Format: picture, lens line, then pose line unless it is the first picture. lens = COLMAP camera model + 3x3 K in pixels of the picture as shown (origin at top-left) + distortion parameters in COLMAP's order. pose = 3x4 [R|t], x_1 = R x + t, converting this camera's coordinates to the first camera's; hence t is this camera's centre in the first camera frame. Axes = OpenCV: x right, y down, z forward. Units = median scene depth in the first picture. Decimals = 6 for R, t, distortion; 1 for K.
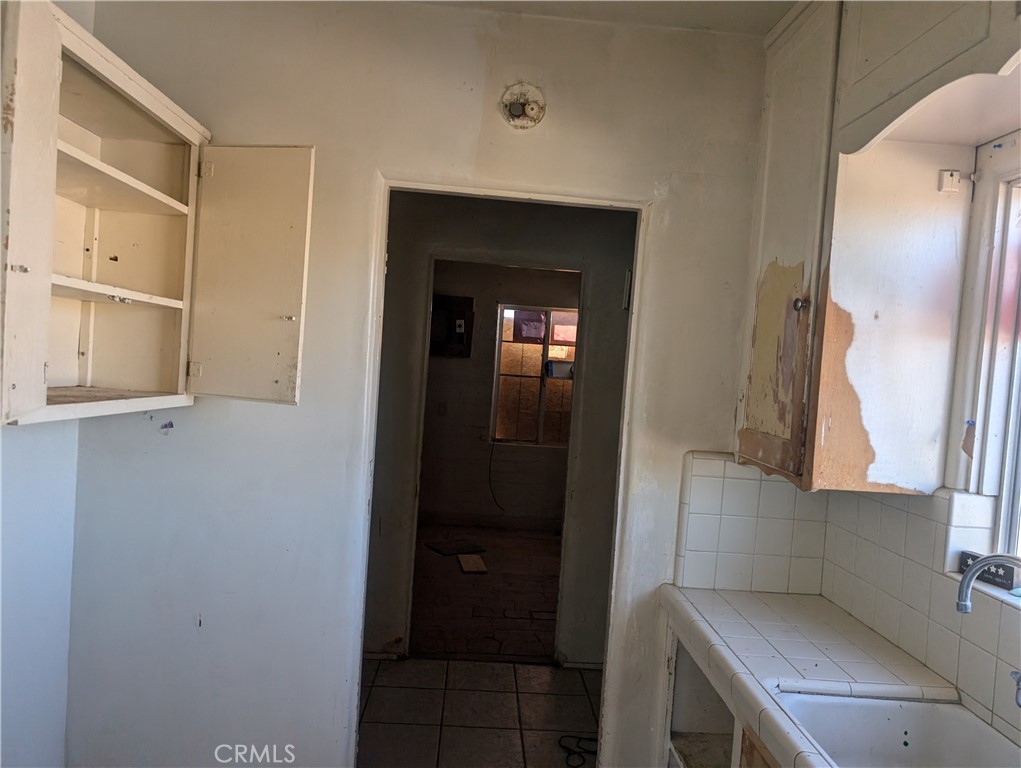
lens RADIAL K [[732.7, 0, 520.2], [0, 732.7, 400.0], [0, 0, 1]] dist [0.021728, -0.021477]
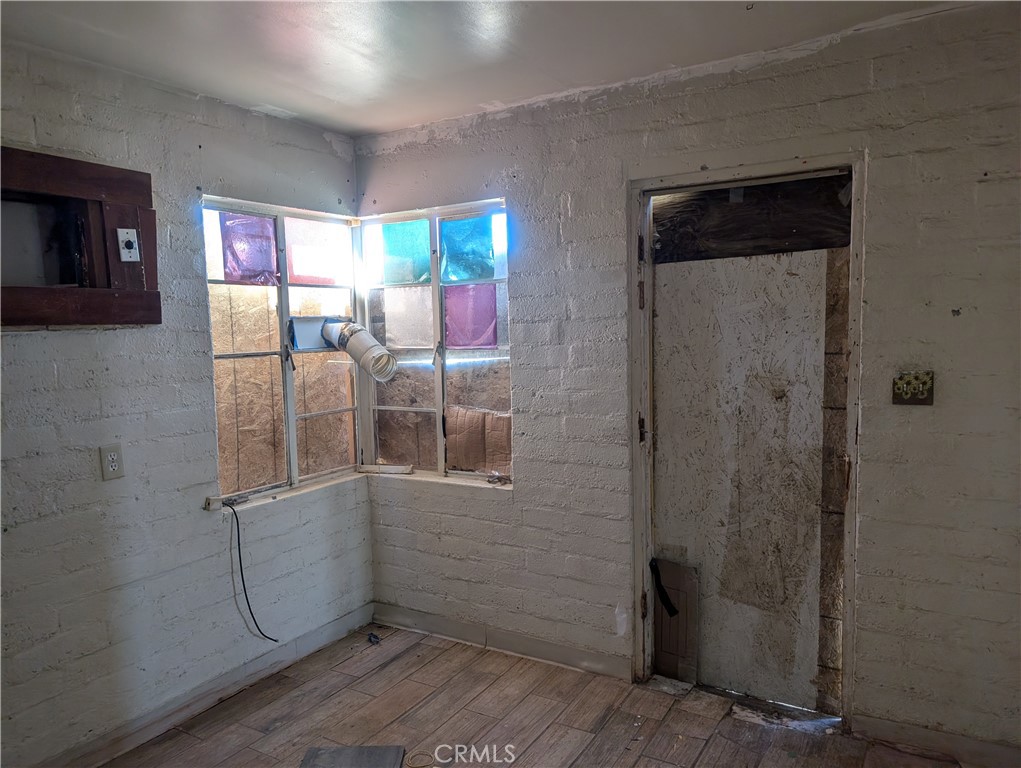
lens RADIAL K [[732.7, 0, 509.6], [0, 732.7, 391.1], [0, 0, 1]] dist [0.021728, -0.021477]
pose [[0.561814, -0.151145, 0.813339, -0.840575], [0.104552, 0.988257, 0.111431, -0.129831], [-0.820630, 0.022433, 0.571019, 1.711512]]
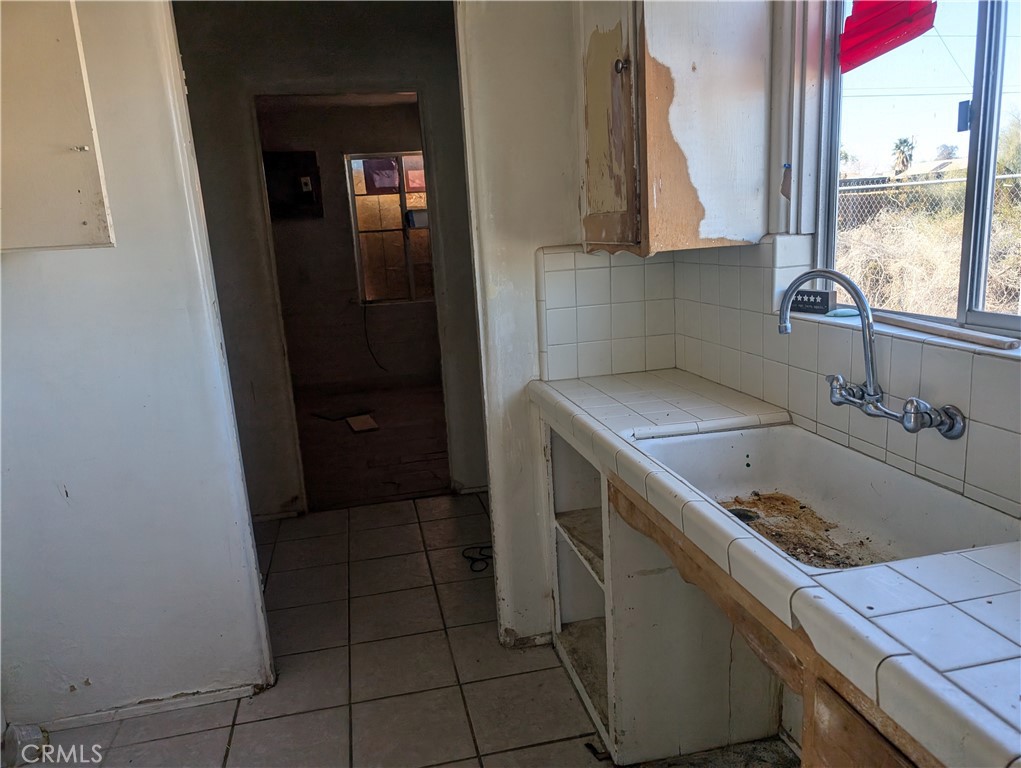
lens RADIAL K [[732.7, 0, 517.2], [0, 732.7, 407.4], [0, 0, 1]] dist [0.021728, -0.021477]
pose [[0.978211, -0.161114, 0.130939, 0.033785], [0.133921, 0.971611, 0.195033, 0.082269], [-0.158644, -0.173248, 0.972017, -0.010717]]
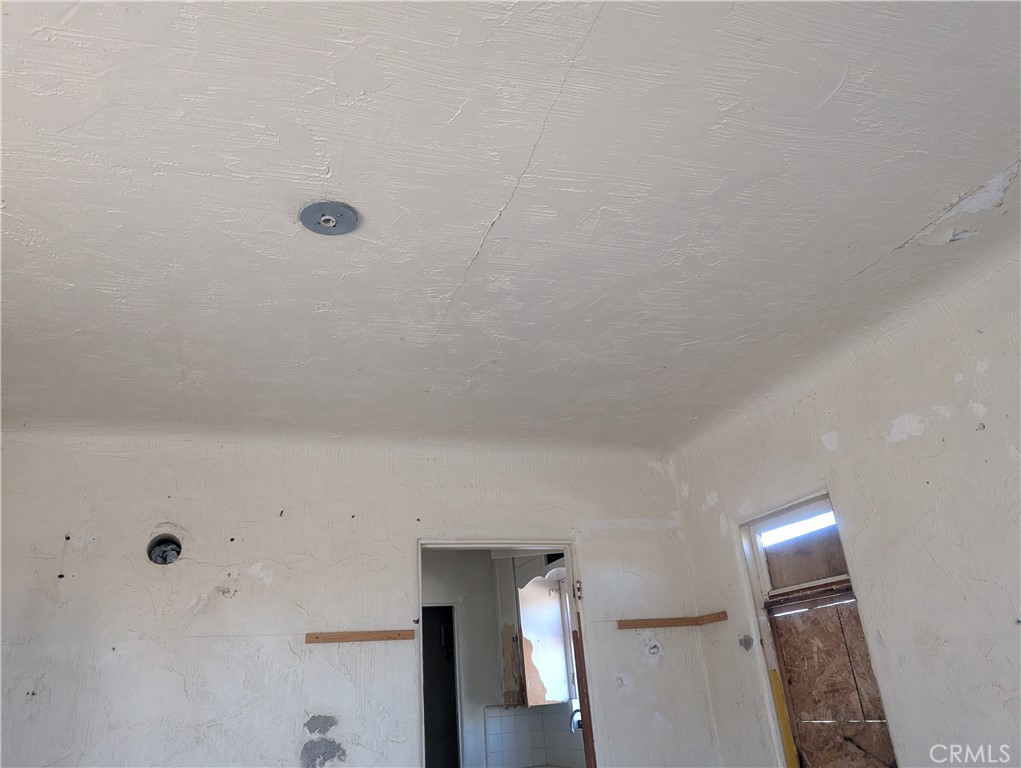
lens RADIAL K [[732.7, 0, 500.7], [0, 732.7, 369.6], [0, 0, 1]] dist [0.021728, -0.021477]
pose [[0.956680, -0.017594, 0.290608, -0.404849], [0.148582, 0.887903, -0.435376, 0.146194], [-0.250371, 0.459695, 0.852053, -1.583776]]
